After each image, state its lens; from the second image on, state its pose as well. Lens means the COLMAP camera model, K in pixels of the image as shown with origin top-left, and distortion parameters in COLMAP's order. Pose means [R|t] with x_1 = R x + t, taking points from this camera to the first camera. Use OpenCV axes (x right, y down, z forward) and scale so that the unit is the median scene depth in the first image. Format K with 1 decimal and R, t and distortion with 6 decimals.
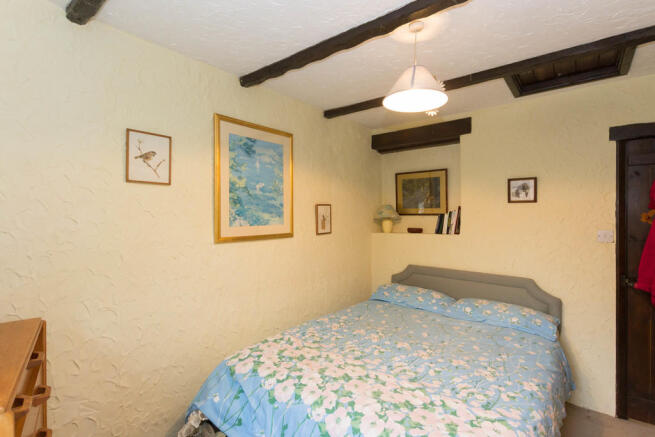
lens RADIAL K [[321.7, 0, 323.6], [0, 321.7, 219.0], [0, 0, 1]] dist [0.004771, 0.000387]
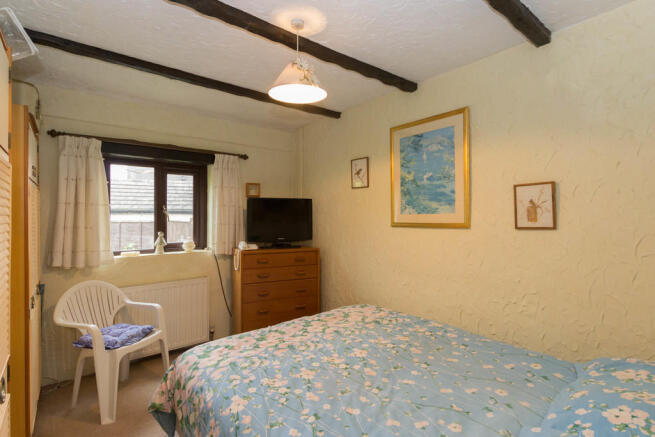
lens RADIAL K [[321.7, 0, 323.6], [0, 321.7, 219.0], [0, 0, 1]] dist [0.004771, 0.000387]
pose [[-0.205720, 0.011473, -0.978544, 0.930064], [-0.005903, 0.999899, 0.012964, 0.026503], [0.978593, 0.008444, -0.205631, 0.922508]]
